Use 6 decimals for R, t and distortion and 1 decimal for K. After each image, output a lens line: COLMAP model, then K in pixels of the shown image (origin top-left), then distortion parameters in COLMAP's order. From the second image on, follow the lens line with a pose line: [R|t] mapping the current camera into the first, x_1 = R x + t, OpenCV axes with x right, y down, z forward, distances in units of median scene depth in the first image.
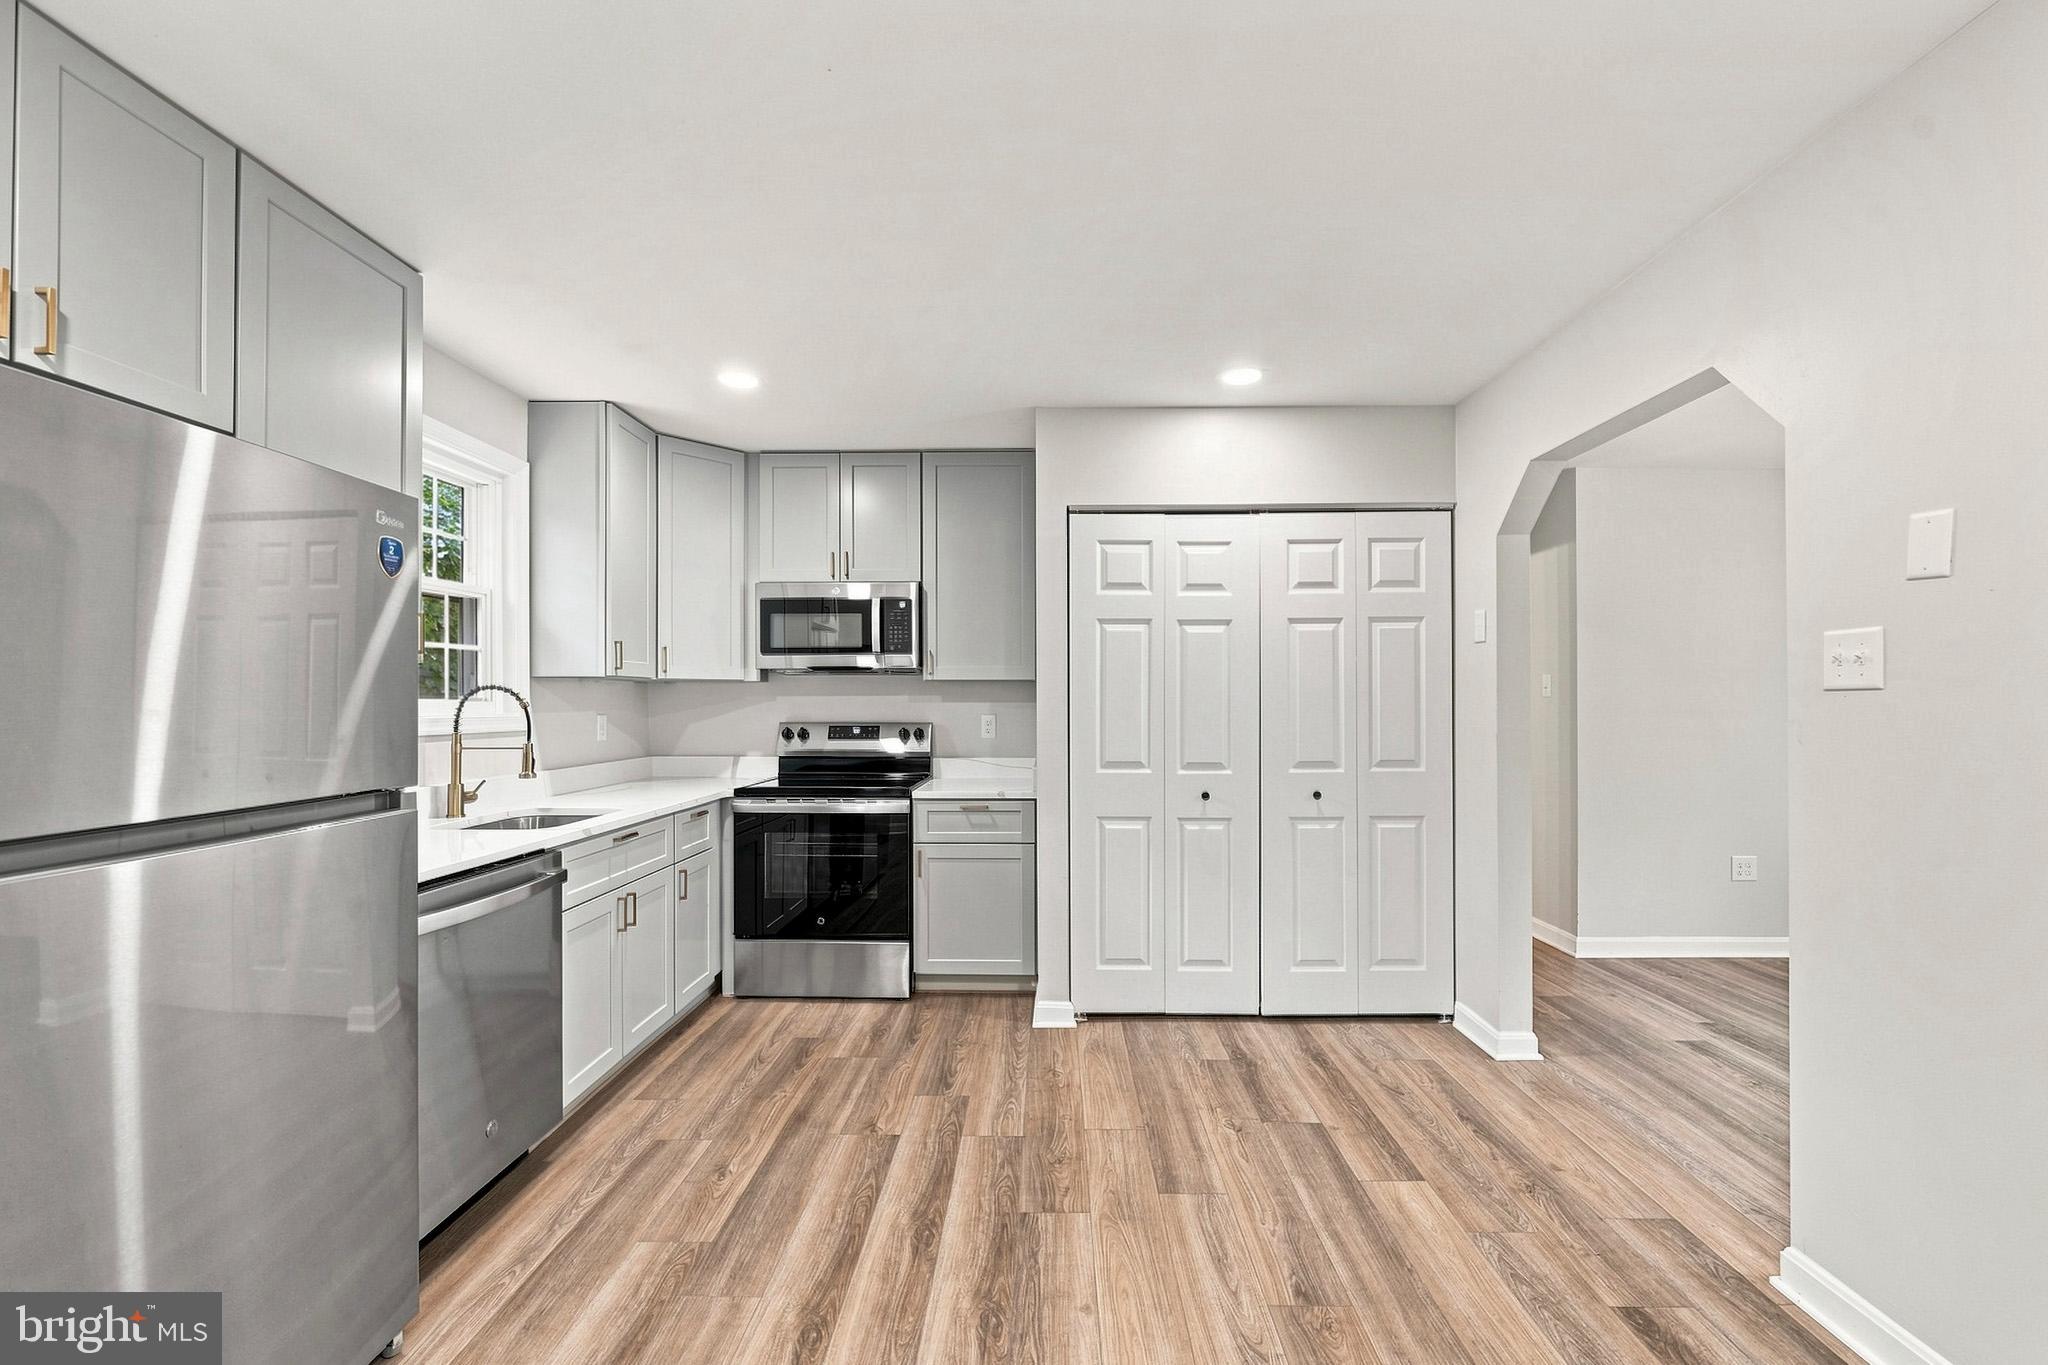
lens RADIAL K [[842.8, 0, 1040.1], [0, 842.8, 699.6], [0, 0, 1]] dist [-0.003640, -0.000683]
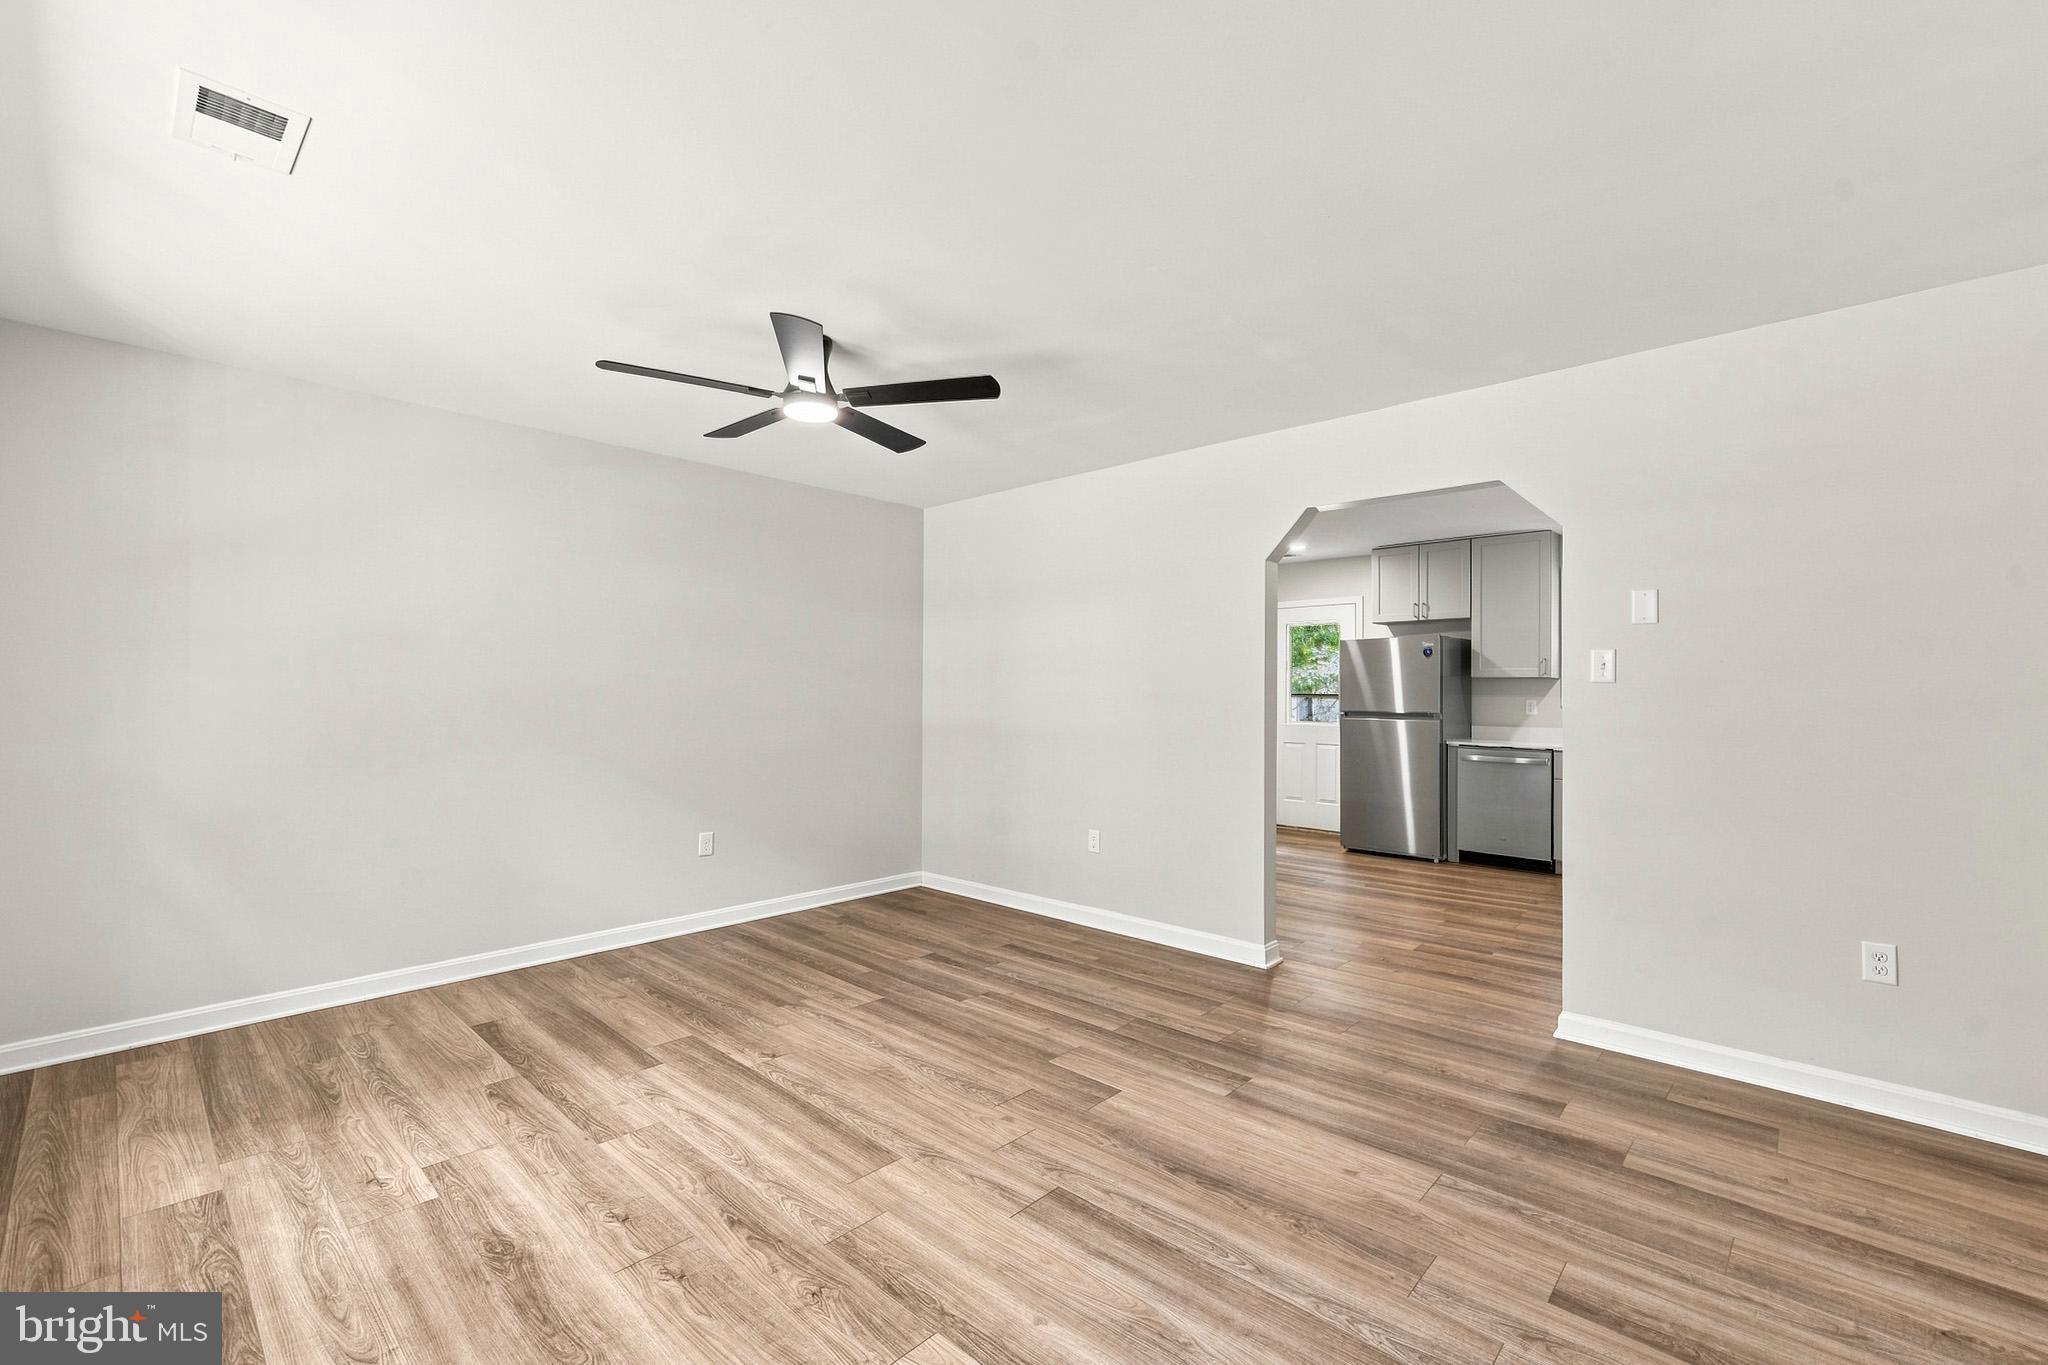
lens RADIAL K [[862.2, 0, 1039.4], [0, 862.2, 683.7], [0, 0, 1]] dist [-0.003085, 0.000675]
pose [[-0.666522, -0.008757, -0.745434, 1.670796], [0.000736, 0.999923, -0.012405, 0.008996], [0.745485, -0.008816, -0.666464, 1.143878]]
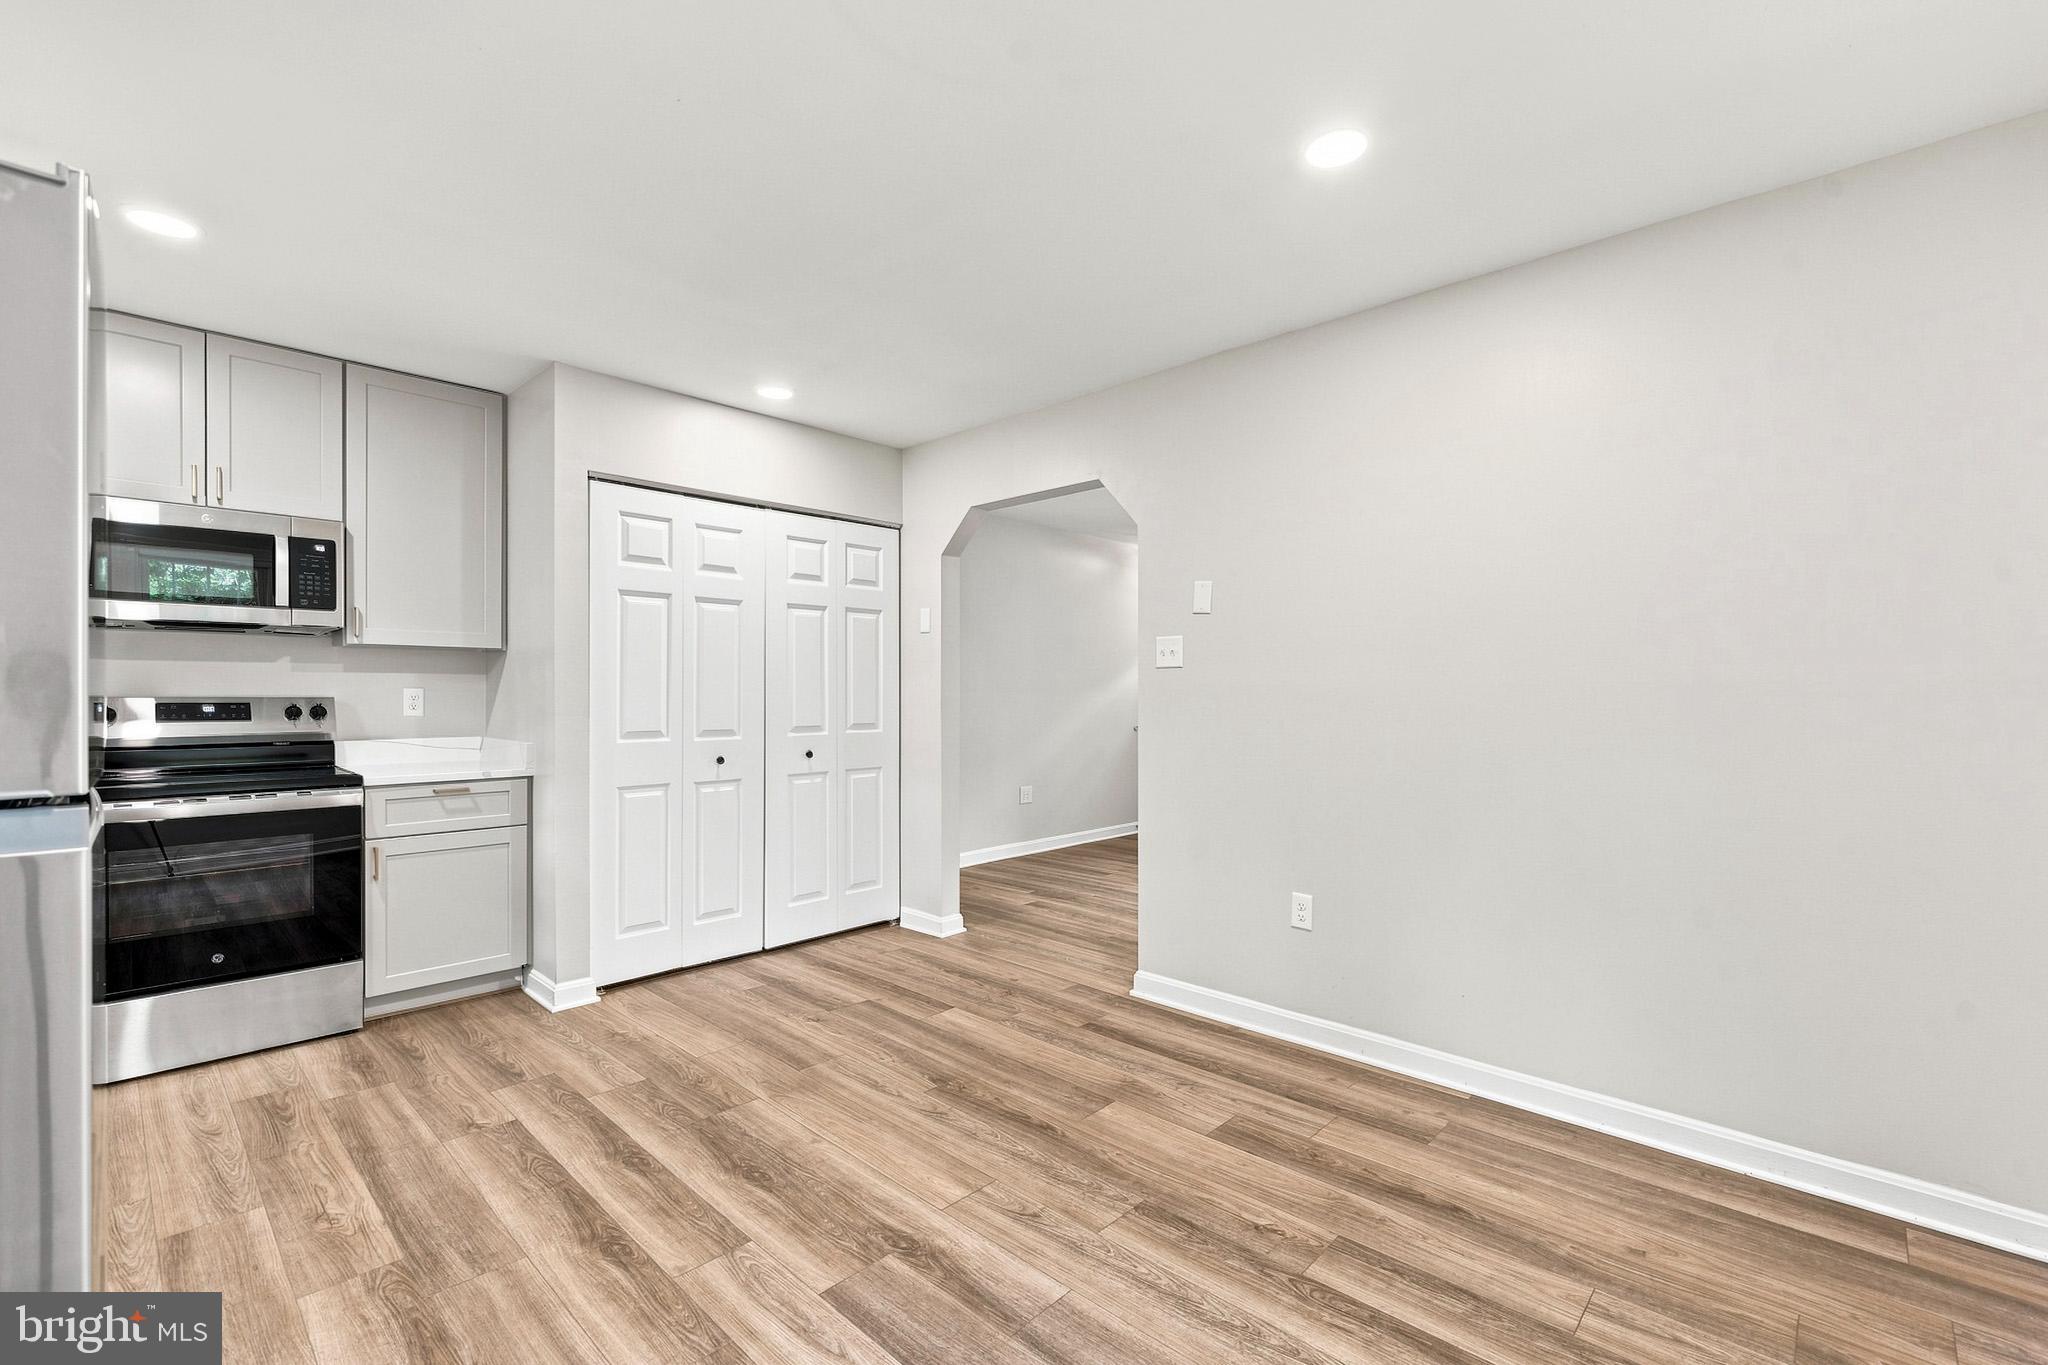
lens RADIAL K [[891.4, 0, 1036.5], [0, 891.4, 693.2], [0, 0, 1]] dist [0.000291, -0.001400]
pose [[0.674808, 0.000353, 0.737994, -0.394836], [-0.006141, 0.999968, 0.005137, 0.019546], [-0.737968, -0.007999, 0.674788, -0.085758]]
